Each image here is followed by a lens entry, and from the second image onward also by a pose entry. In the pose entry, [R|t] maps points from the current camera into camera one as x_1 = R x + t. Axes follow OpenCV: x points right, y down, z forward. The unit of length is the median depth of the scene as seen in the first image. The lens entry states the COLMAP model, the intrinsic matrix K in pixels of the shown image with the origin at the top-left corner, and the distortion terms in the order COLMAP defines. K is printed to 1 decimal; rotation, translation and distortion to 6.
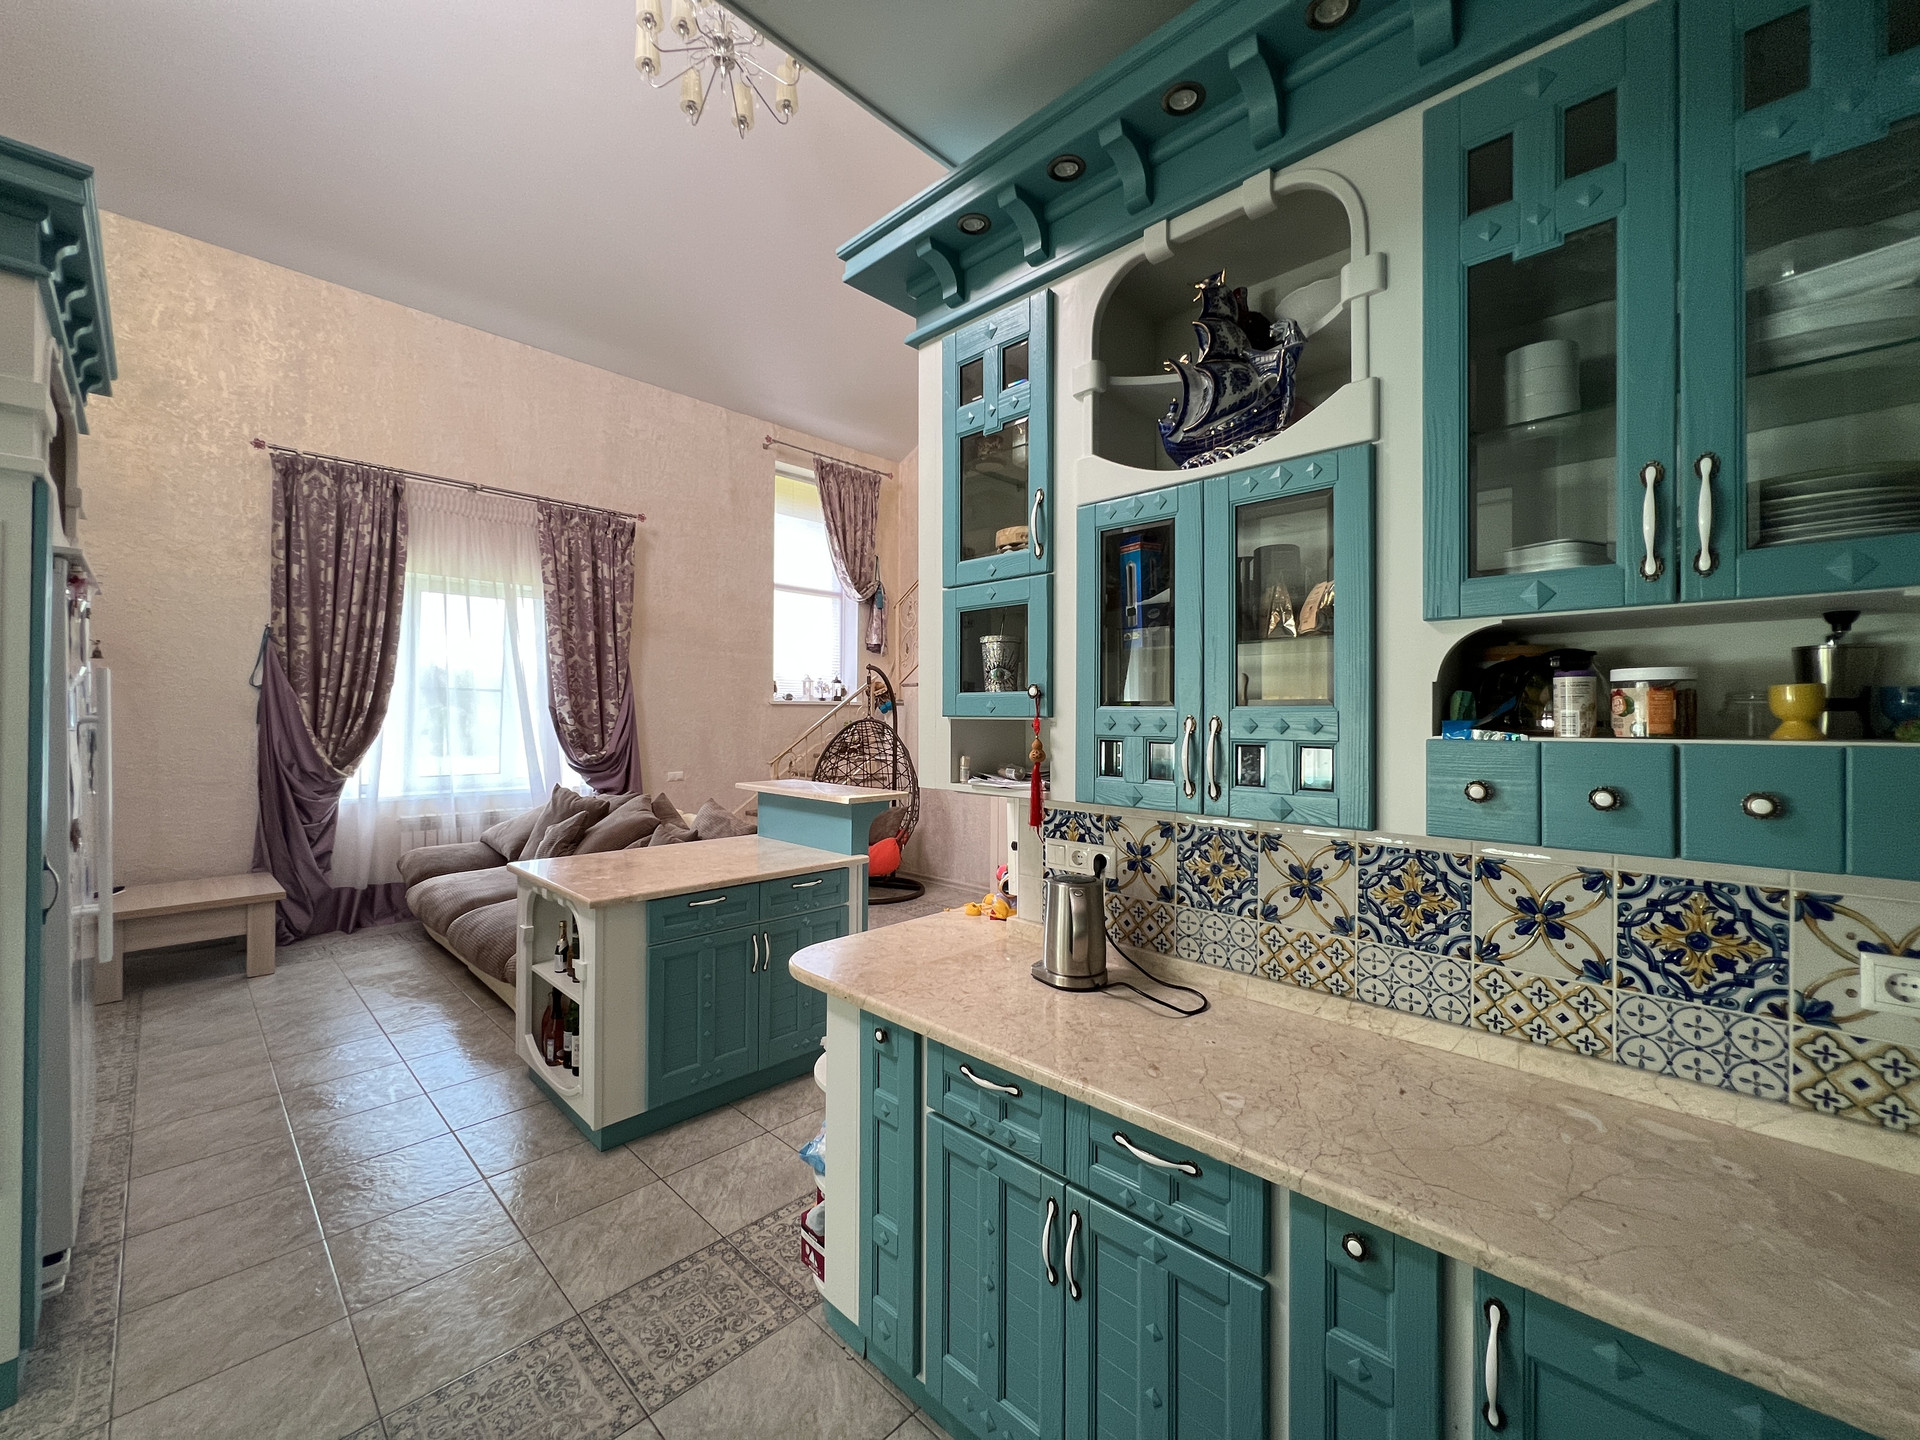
lens RADIAL K [[770.7, 0, 956.6], [0, 770.7, 712.3], [0, 0, 1]] dist [-0.004089, 0.000768]
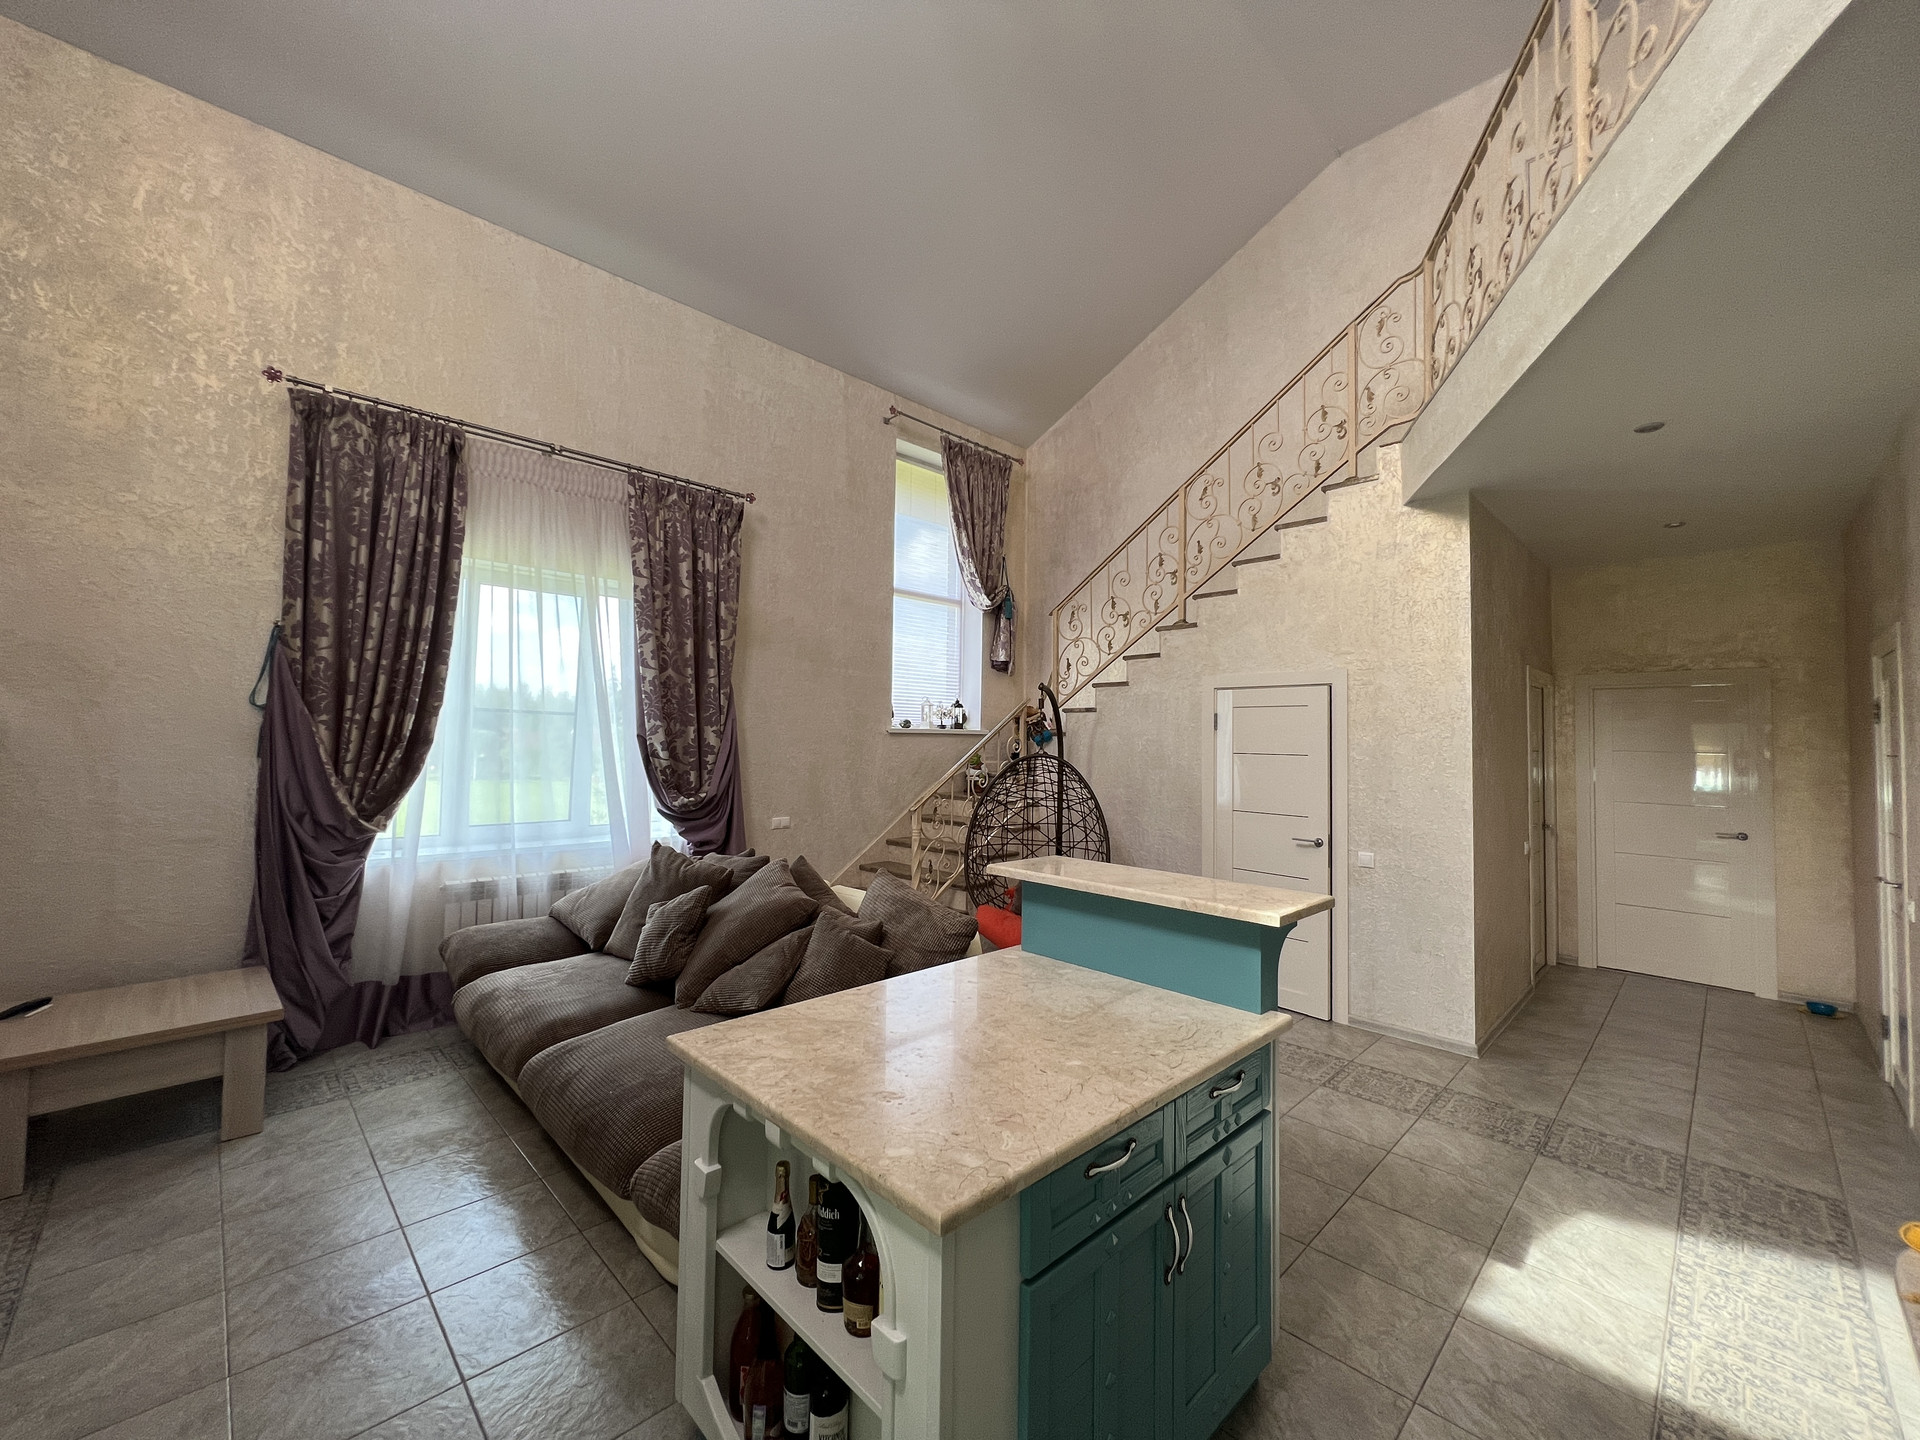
lens RADIAL K [[770.7, 0, 957.5], [0, 770.7, 712.5], [0, 0, 1]] dist [-0.004089, 0.000768]
pose [[0.999694, 0.006998, -0.023731, -0.234585], [-0.007788, 0.999413, -0.033360, -0.008589], [0.023483, 0.033535, 0.999162, 0.291401]]
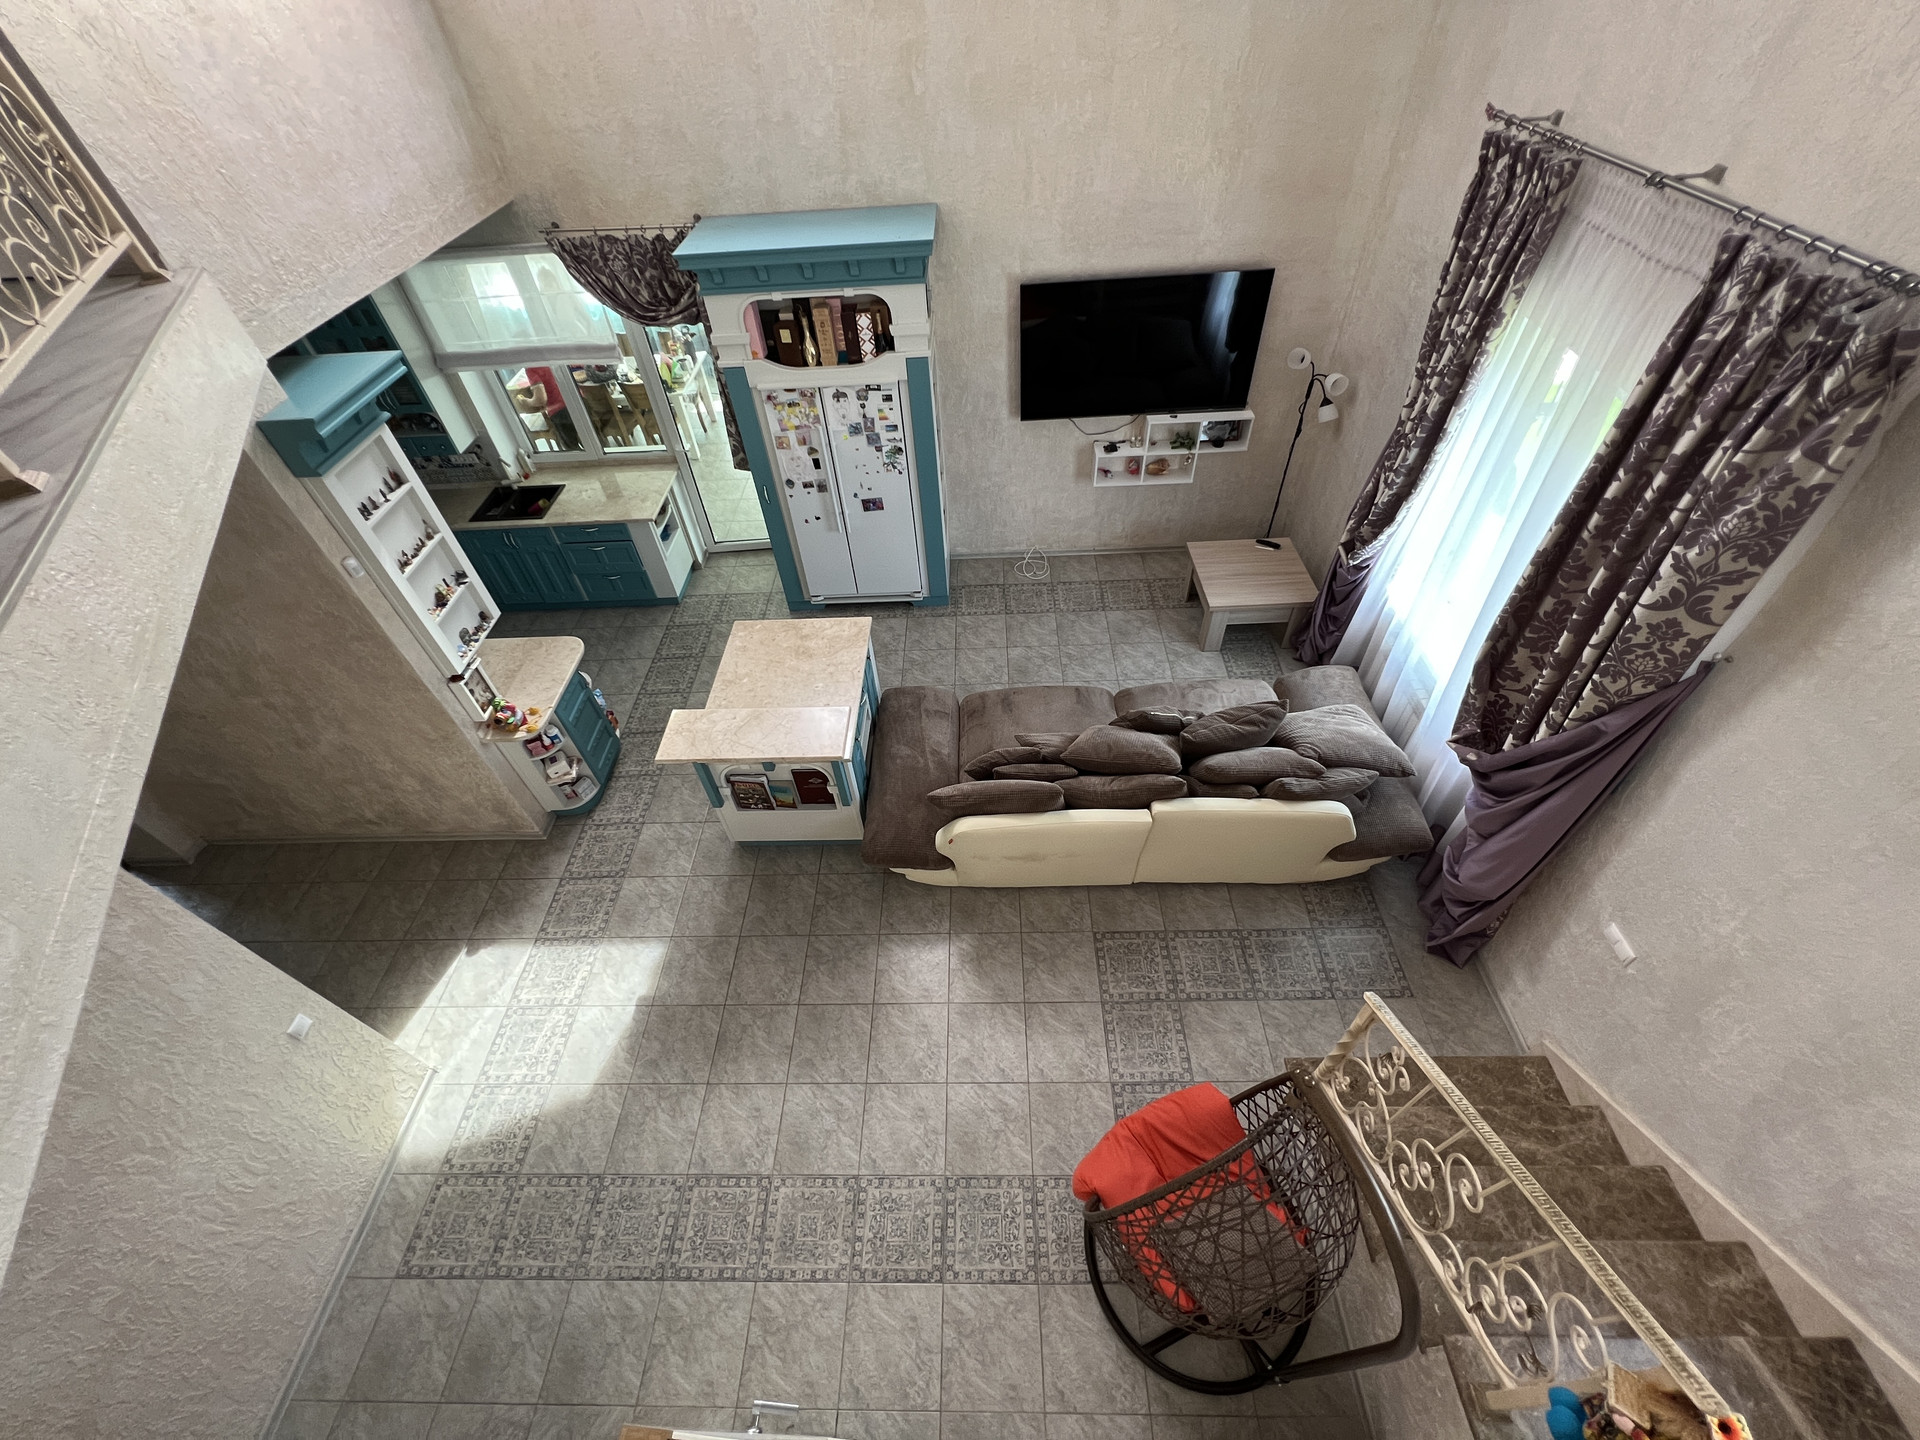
lens RADIAL K [[770.7, 0, 961.8], [0, 770.7, 717.9], [0, 0, 1]] dist [-0.004089, 0.000768]
pose [[-0.726557, 0.522266, -0.446490, 0.050911], [0.056328, 0.692898, 0.718832, -0.484289], [0.684793, 0.497123, -0.532848, 1.302146]]
